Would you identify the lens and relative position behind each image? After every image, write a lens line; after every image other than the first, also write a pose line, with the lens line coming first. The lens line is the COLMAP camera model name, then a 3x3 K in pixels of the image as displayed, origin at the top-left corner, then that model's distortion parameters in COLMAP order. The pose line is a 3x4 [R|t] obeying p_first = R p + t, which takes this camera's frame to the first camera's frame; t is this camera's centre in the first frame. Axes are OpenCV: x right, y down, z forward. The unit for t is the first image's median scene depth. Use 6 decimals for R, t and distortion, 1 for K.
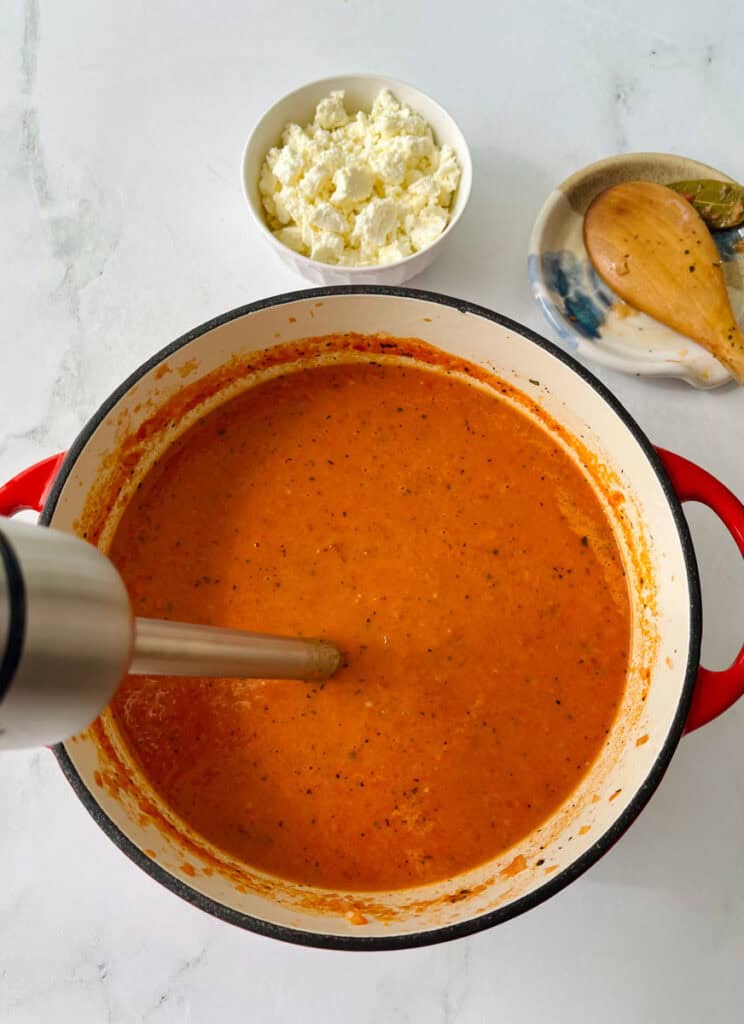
lens RADIAL K [[1026.8, 0, 361.7], [0, 1026.8, 526.1], [0, 0, 1]] dist [-0.005592, -0.033945]
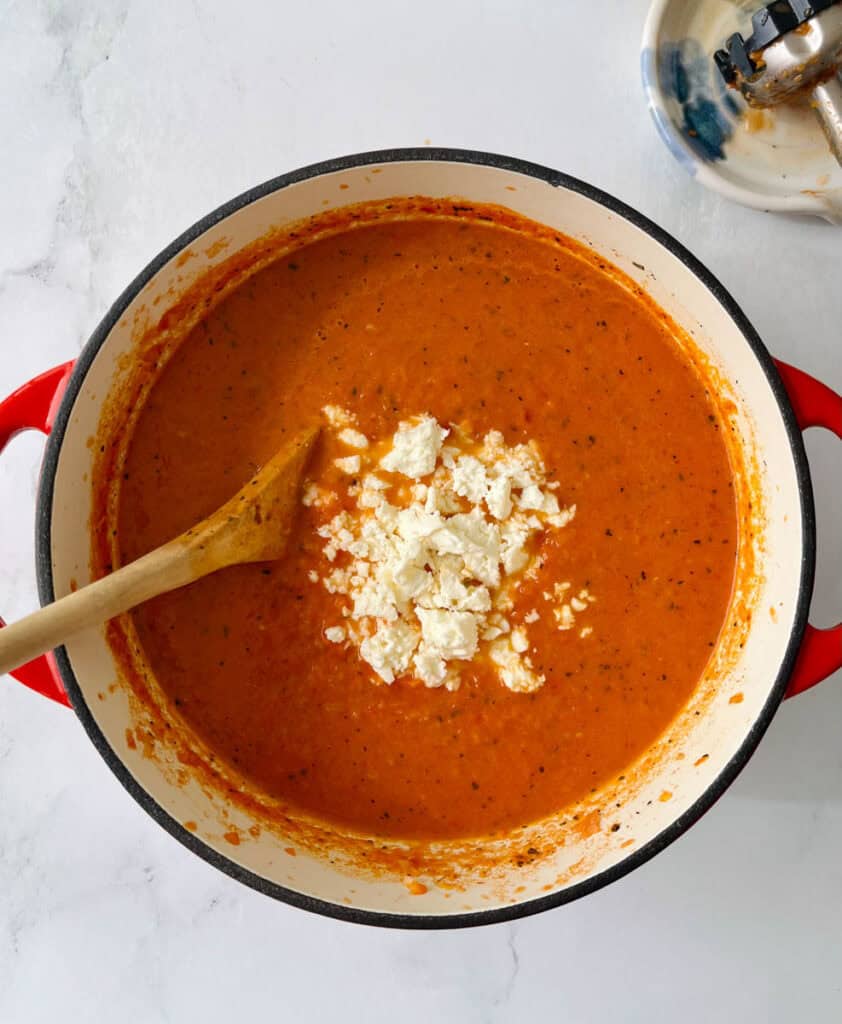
lens RADIAL K [[1163.2, 0, 442.0], [0, 1163.2, 504.5], [0, 0, 1]] dist [-0.004648, 0.000000]
pose [[0.999899, 0.012203, 0.007276, 0.006428], [-0.013597, 0.970442, 0.240953, -0.185502], [-0.004120, -0.241028, 0.970510, 0.050983]]
